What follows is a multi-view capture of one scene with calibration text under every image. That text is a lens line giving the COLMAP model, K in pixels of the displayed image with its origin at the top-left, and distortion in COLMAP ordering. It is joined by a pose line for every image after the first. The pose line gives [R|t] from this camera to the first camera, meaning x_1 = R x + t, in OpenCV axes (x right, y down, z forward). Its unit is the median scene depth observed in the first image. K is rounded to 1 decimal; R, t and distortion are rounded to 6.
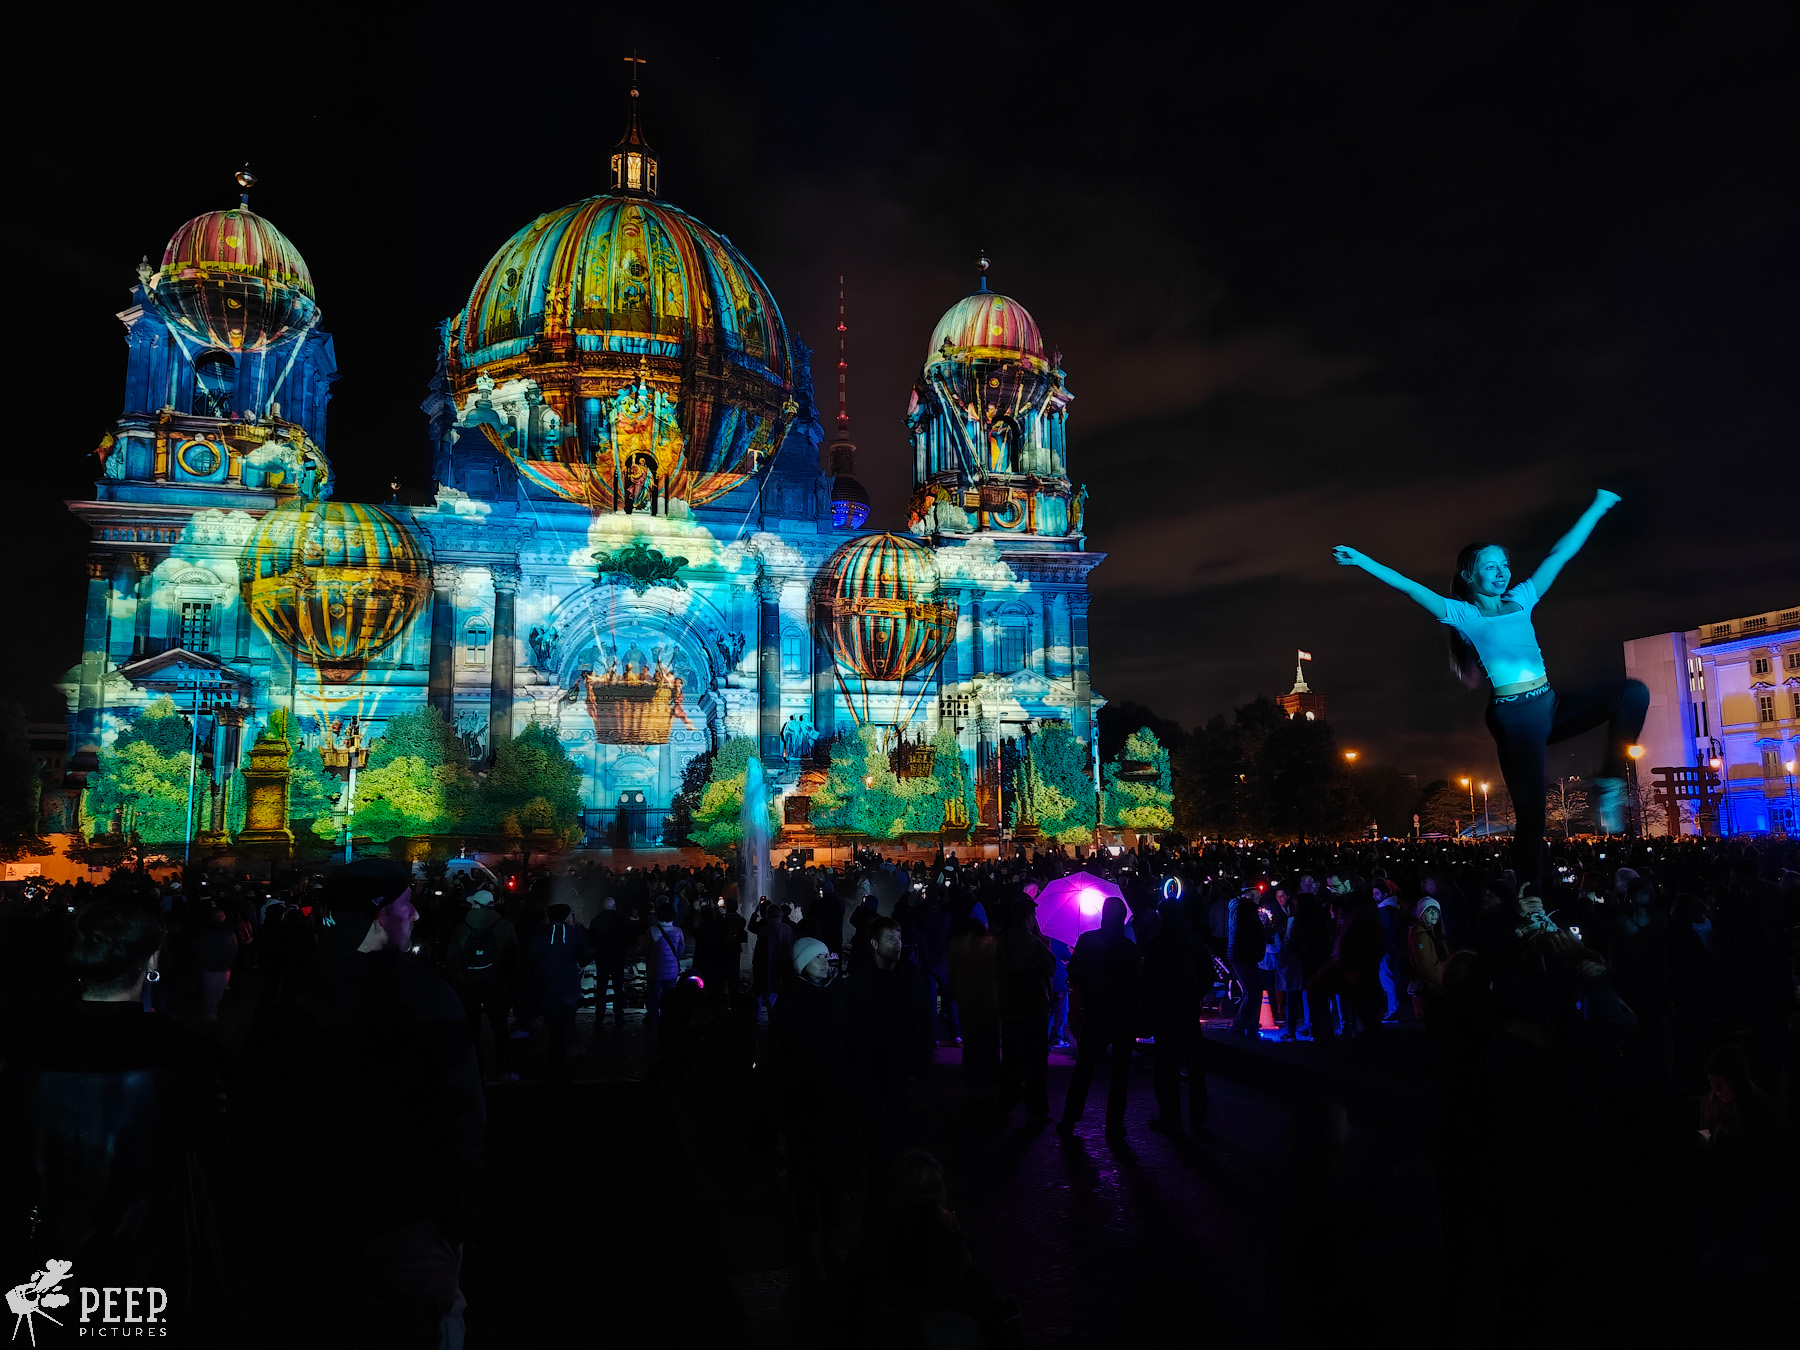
lens RADIAL K [[1234.2, 0, 904.8], [0, 1234.2, 670.3], [0, 0, 1]] dist [0.032239, -0.007838]
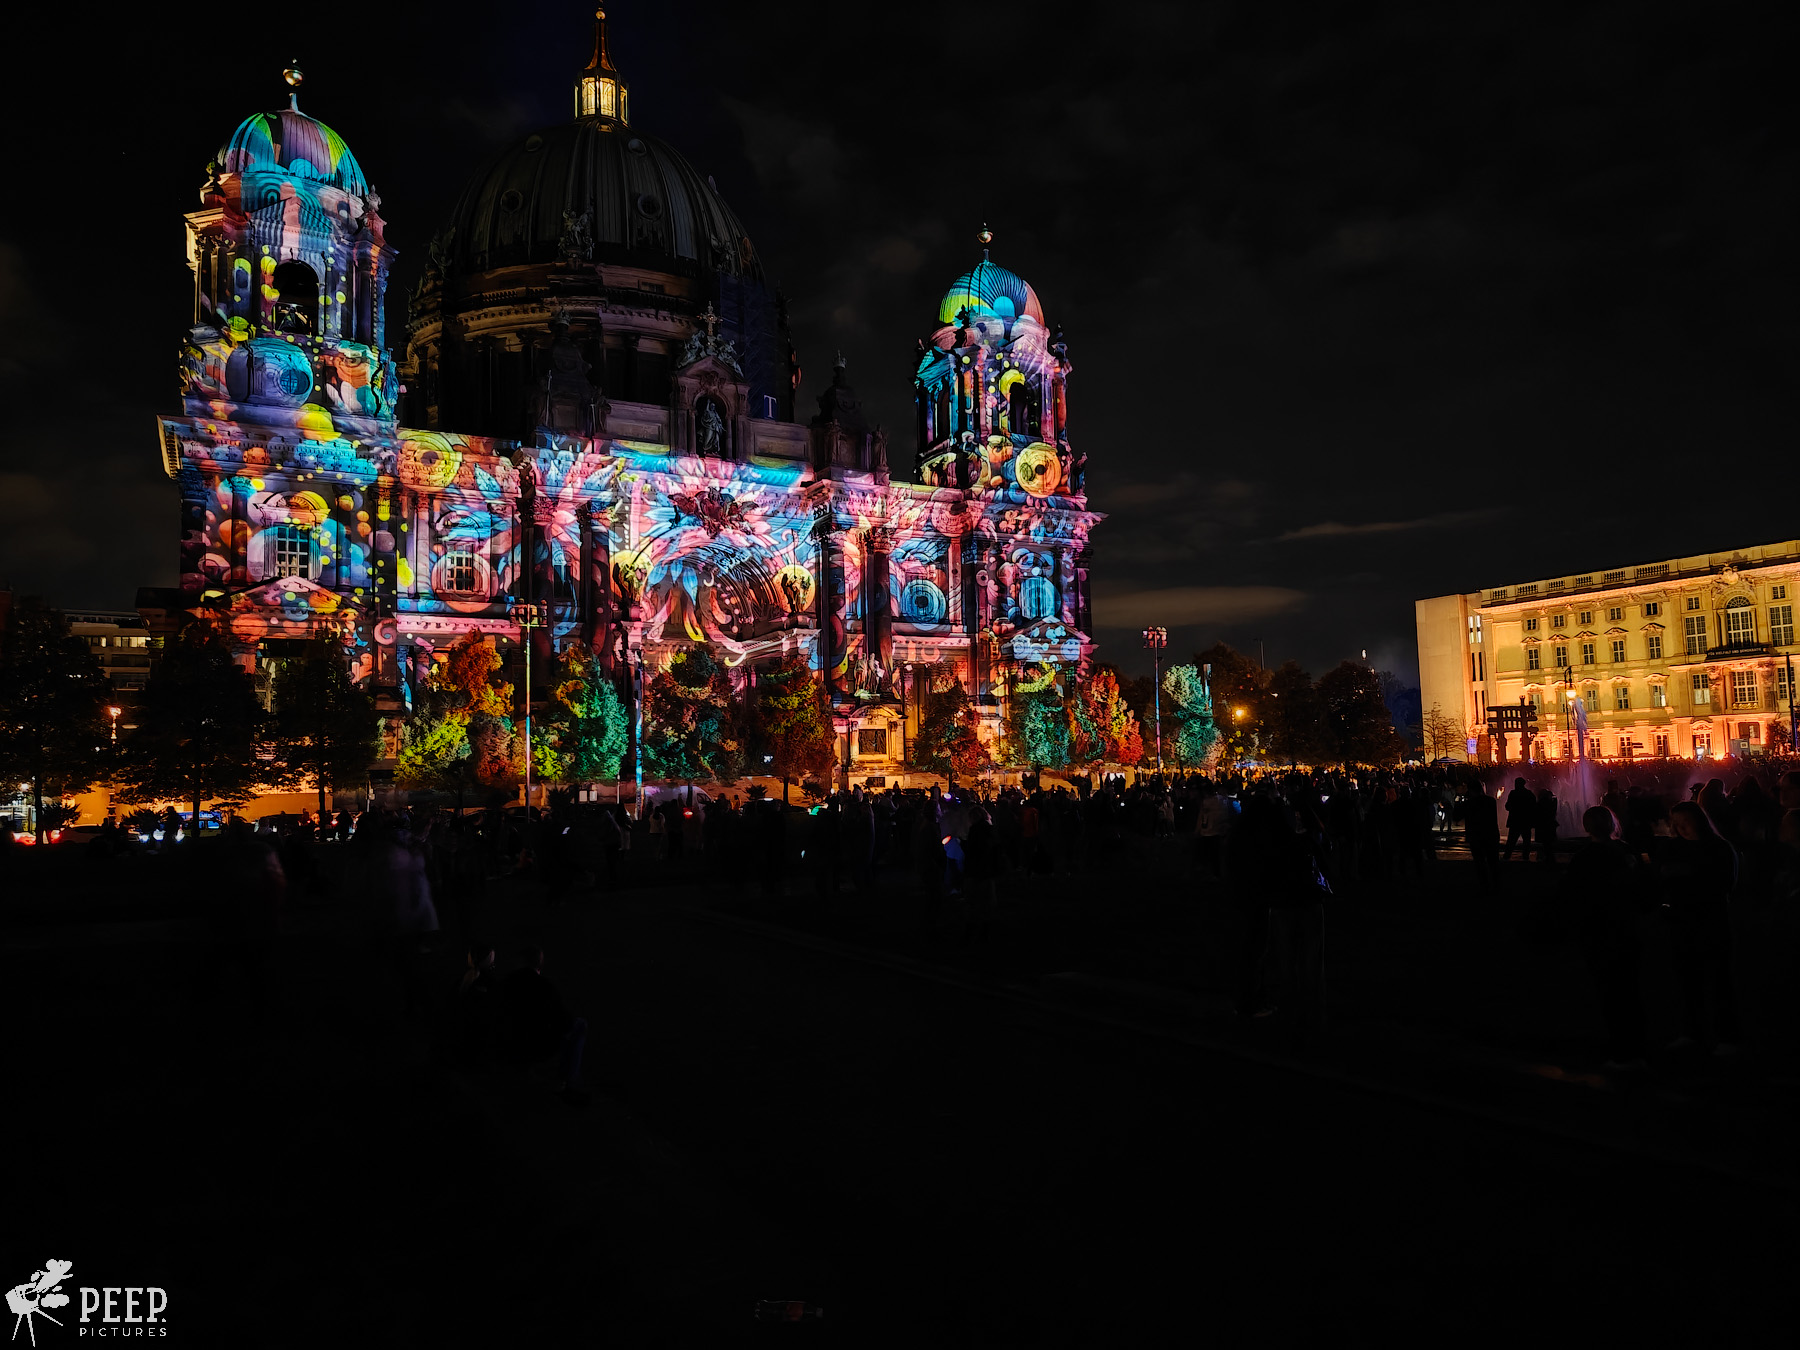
lens RADIAL K [[1234.2, 0, 901.3], [0, 1234.2, 672.1], [0, 0, 1]] dist [0.032239, -0.007838]
pose [[0.969275, 0.012845, 0.245645, -0.267212], [-0.025909, 0.998412, 0.050025, -0.002261], [-0.244612, -0.054852, 0.968068, -0.045415]]
